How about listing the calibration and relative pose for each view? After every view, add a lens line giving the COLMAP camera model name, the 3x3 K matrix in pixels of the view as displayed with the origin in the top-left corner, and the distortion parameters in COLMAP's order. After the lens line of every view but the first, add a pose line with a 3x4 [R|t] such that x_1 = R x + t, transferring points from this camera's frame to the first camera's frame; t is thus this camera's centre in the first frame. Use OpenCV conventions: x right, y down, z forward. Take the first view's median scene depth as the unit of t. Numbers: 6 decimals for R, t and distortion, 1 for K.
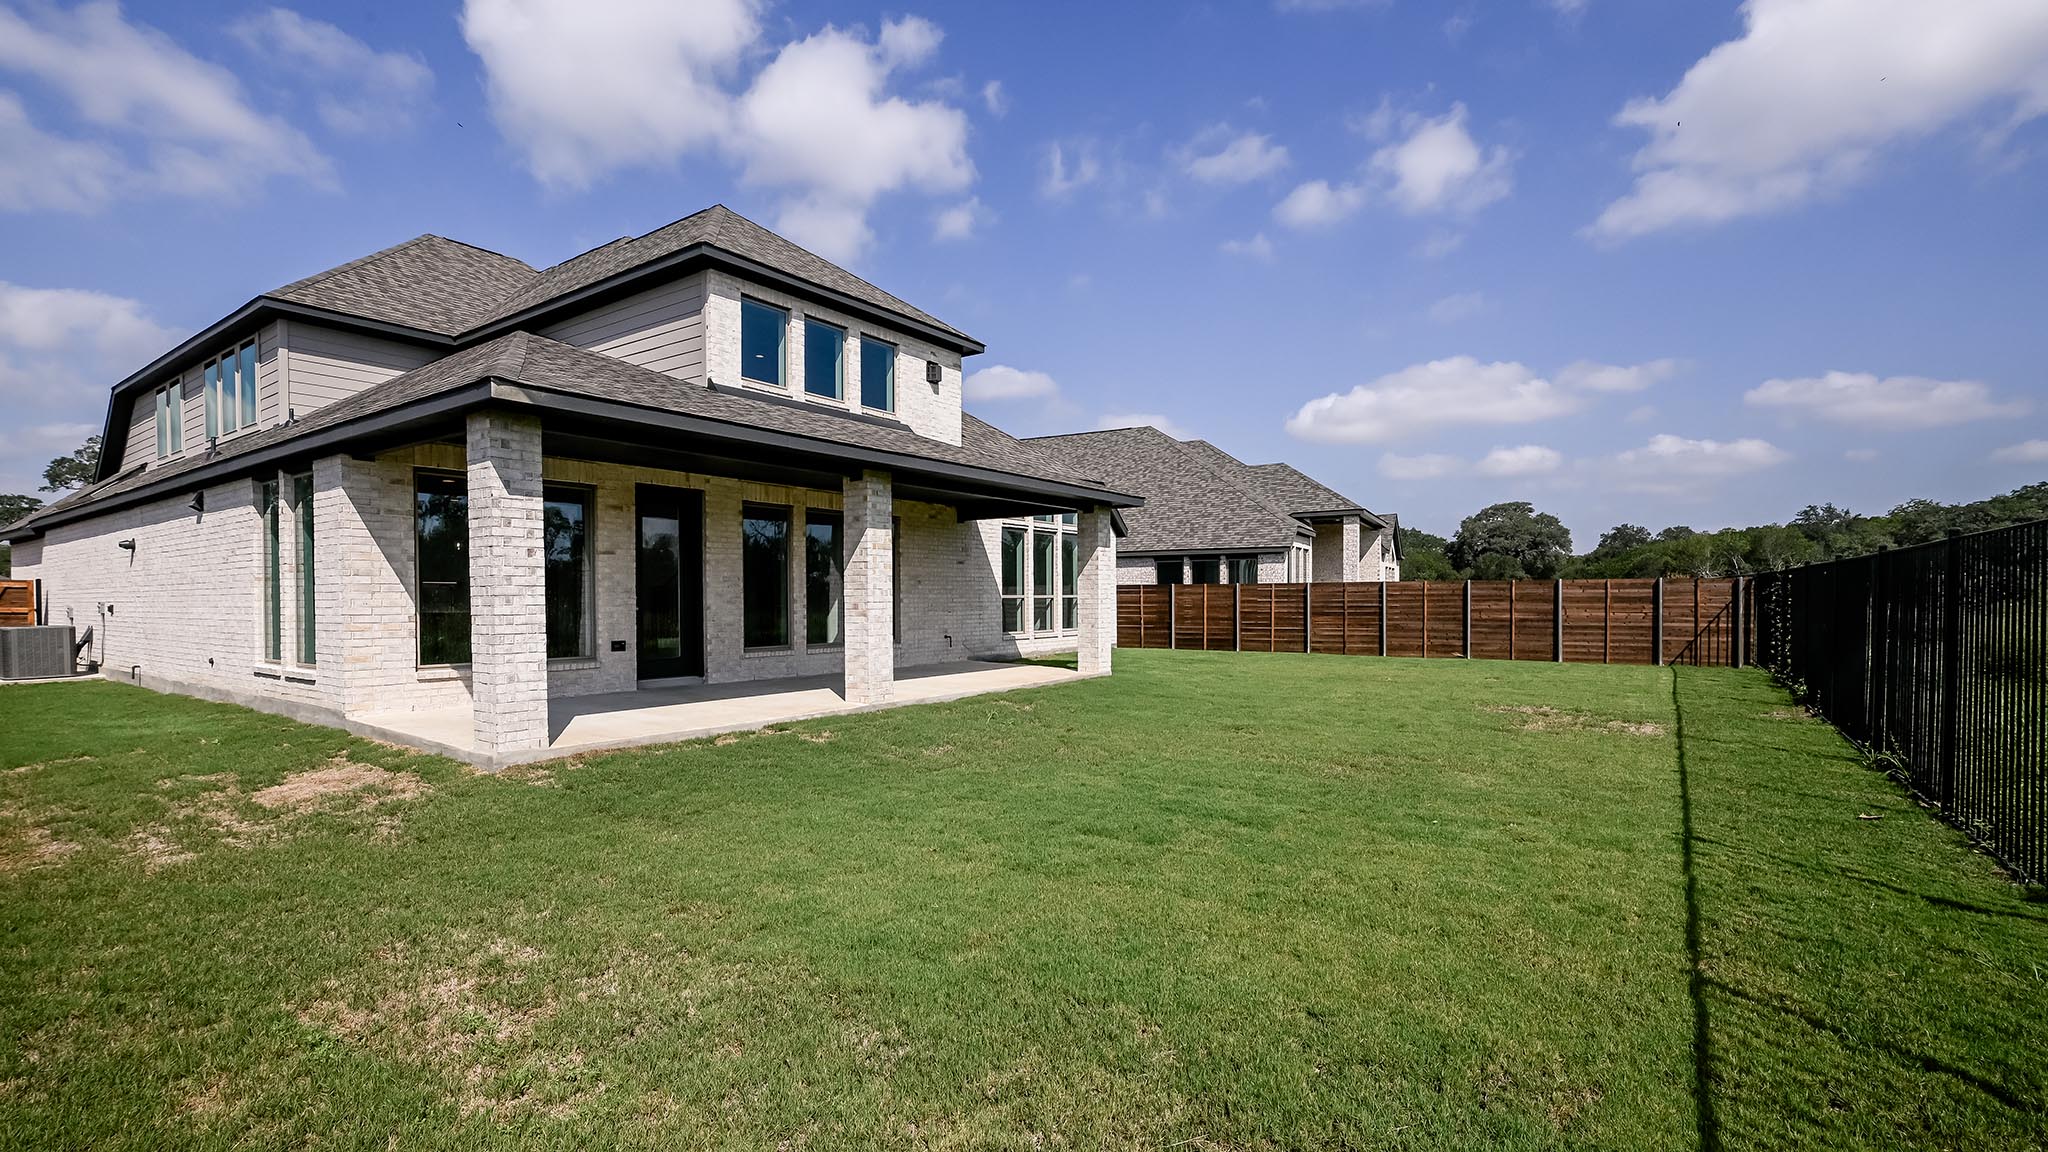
lens RADIAL K [[890.4, 0, 1030.9], [0, 890.4, 589.1], [0, 0, 1]] dist [-0.009489, 0.000025]
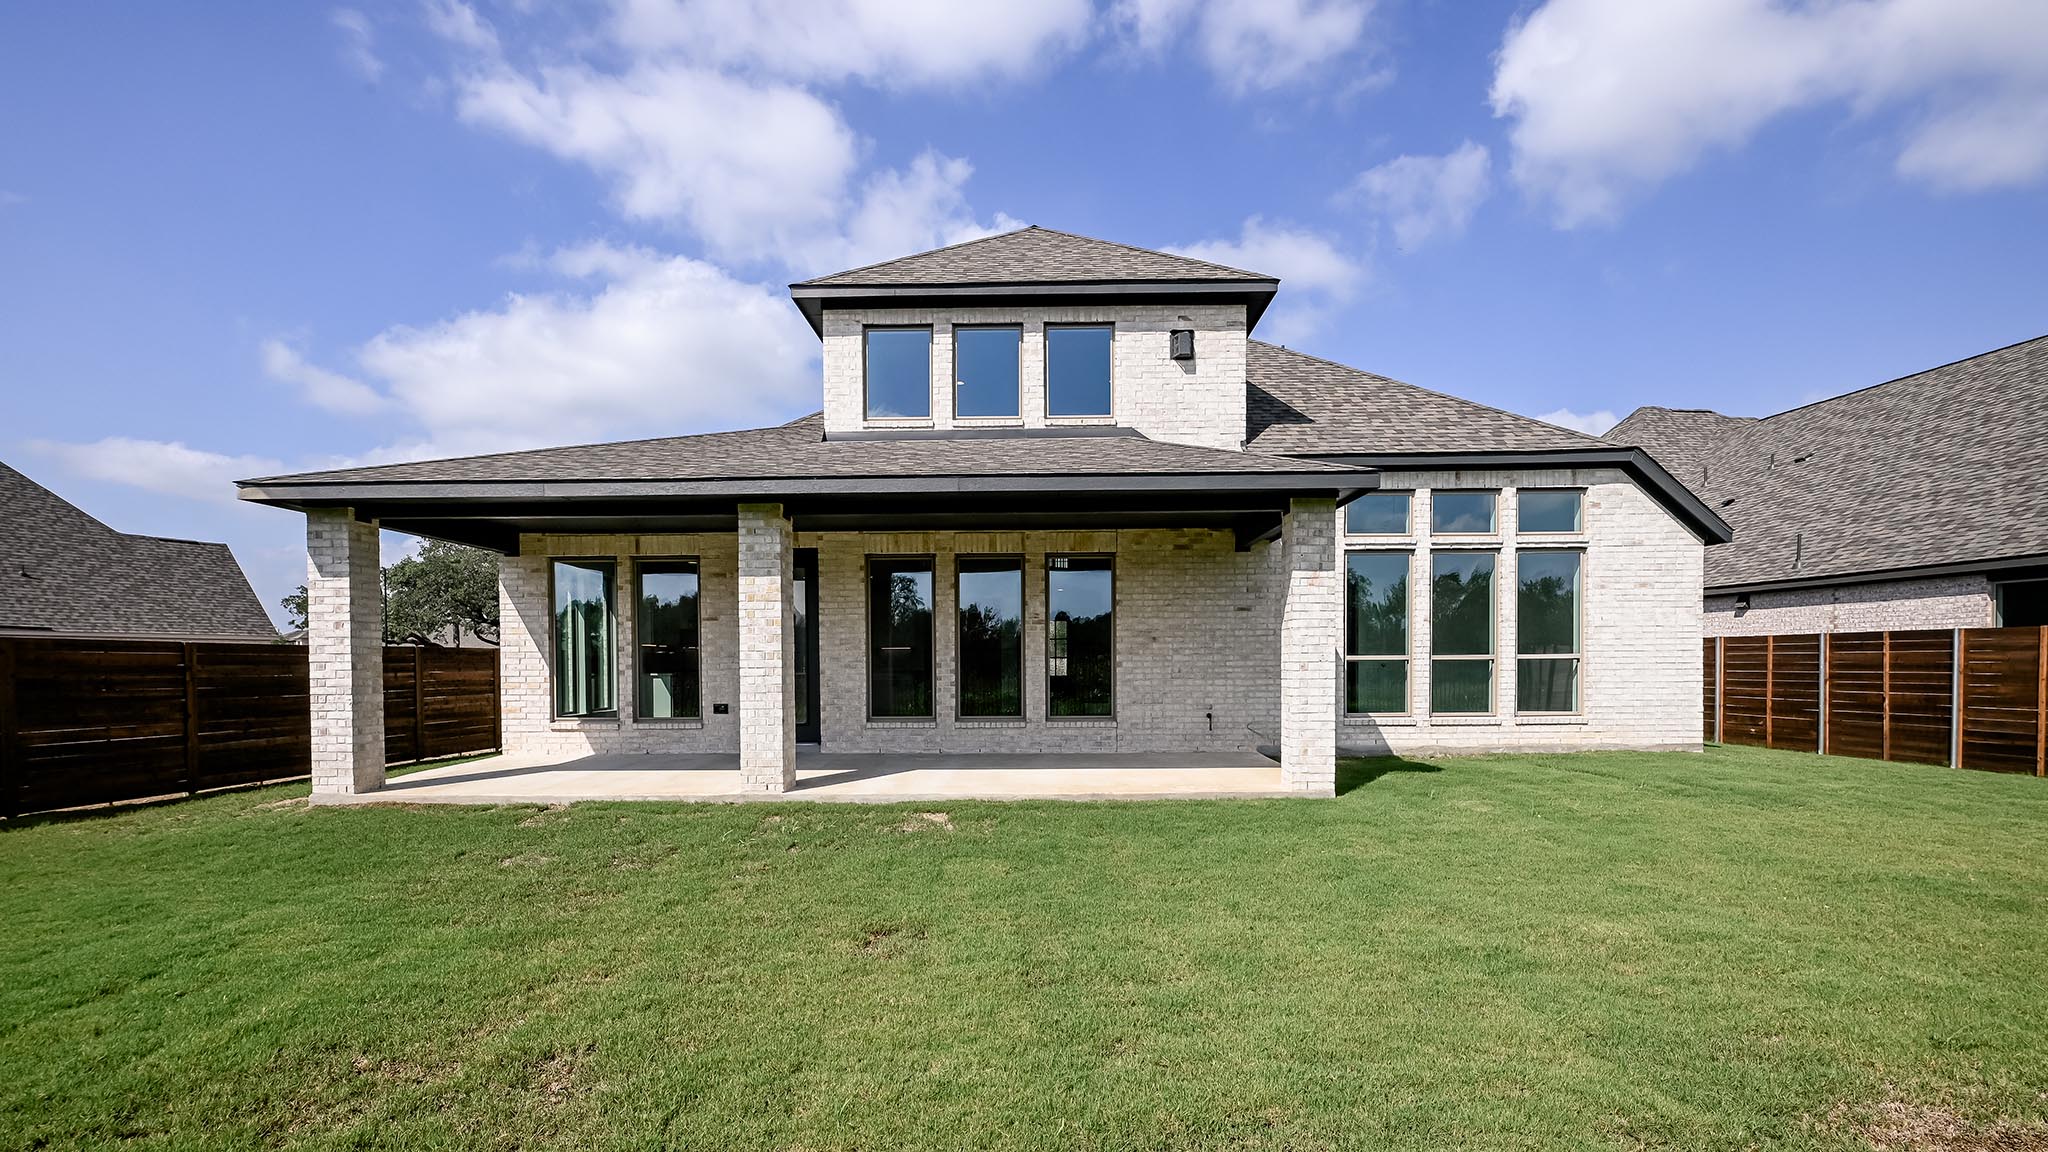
lens RADIAL K [[890.4, 0, 1033.4], [0, 890.4, 668.2], [0, 0, 1]] dist [-0.009489, 0.000025]
pose [[0.568191, 0.005721, -0.822877, 0.473823], [0.011710, 0.999818, 0.015036, 0.004352], [0.822813, -0.018179, 0.568021, 0.567112]]
